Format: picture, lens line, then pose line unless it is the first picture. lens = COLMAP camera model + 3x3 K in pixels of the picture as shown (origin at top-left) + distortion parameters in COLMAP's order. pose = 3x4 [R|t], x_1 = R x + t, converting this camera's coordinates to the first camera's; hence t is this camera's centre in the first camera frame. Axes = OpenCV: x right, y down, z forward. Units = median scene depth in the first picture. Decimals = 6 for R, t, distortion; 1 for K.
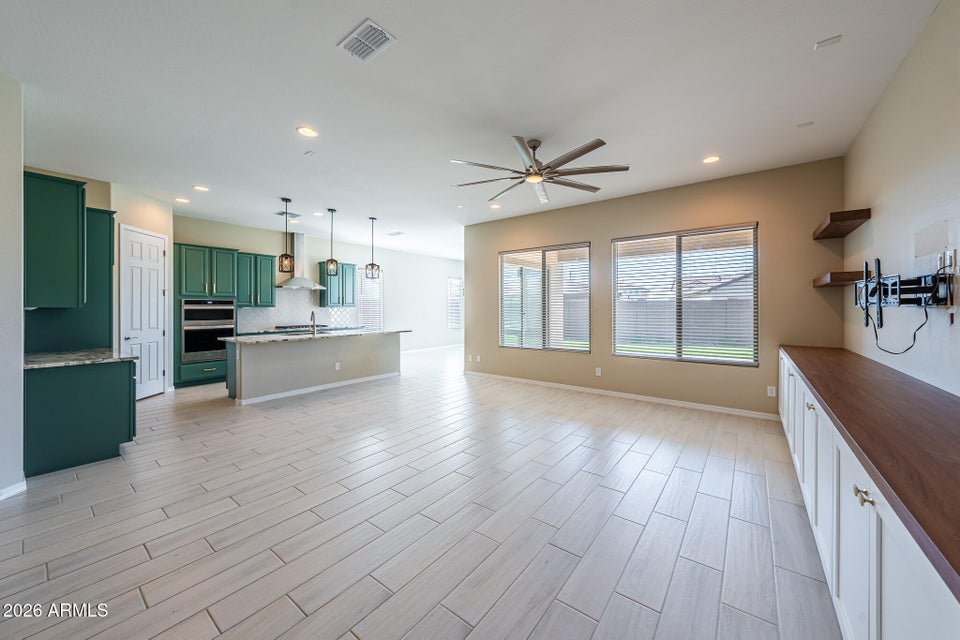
lens RADIAL K [[374.4, 0, 469.2], [0, 374.4, 307.1], [0, 0, 1]] dist [-0.001214, -0.000148]
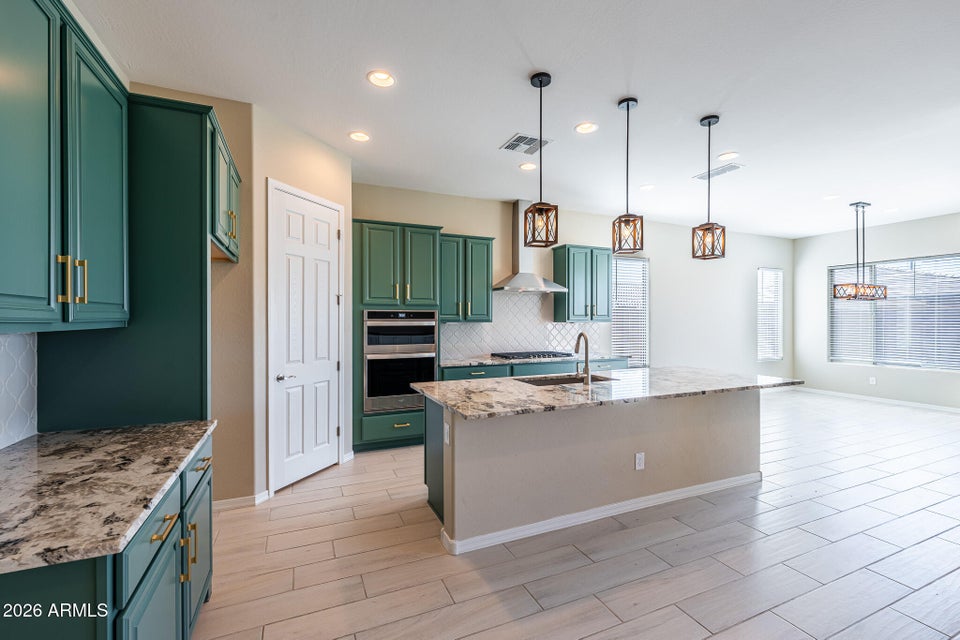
lens RADIAL K [[396.1, 0, 445.6], [0, 396.1, 321.8], [0, 0, 1]] dist [0.000881, 0.000060]
pose [[0.866421, 0.002924, -0.499306, -0.300049], [-0.000159, 0.999984, 0.005580, -0.005324], [0.499314, -0.004755, 0.866408, 0.462148]]
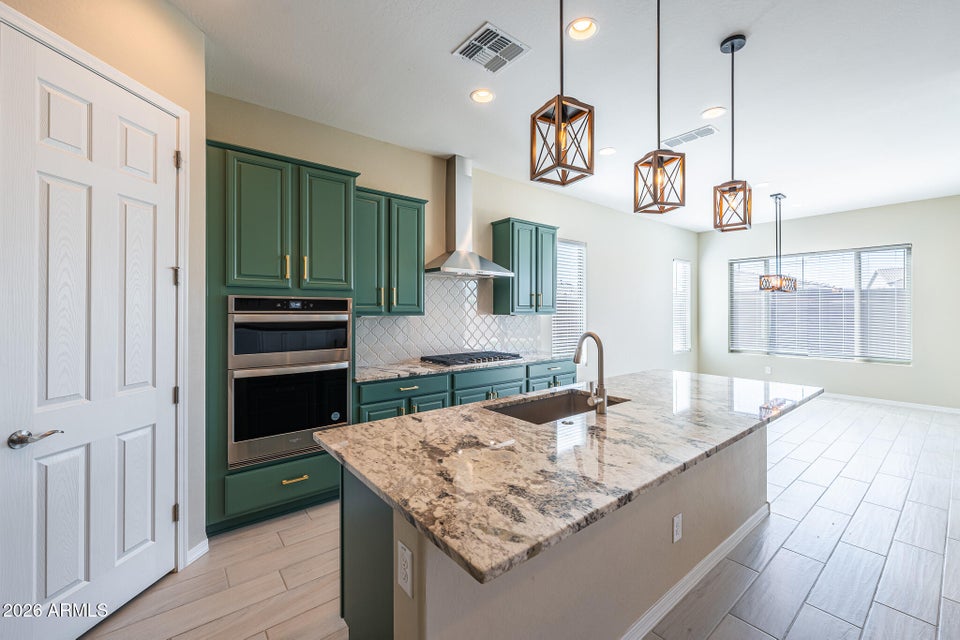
lens RADIAL K [[386.6, 0, 429.8], [0, 386.6, 311.0], [0, 0, 1]] dist [-0.000842, -0.000120]
pose [[0.957603, 0.001248, -0.288090, -0.432373], [-0.001065, 0.999999, 0.000793, -0.006446], [0.288091, -0.000452, 0.957603, 0.638548]]
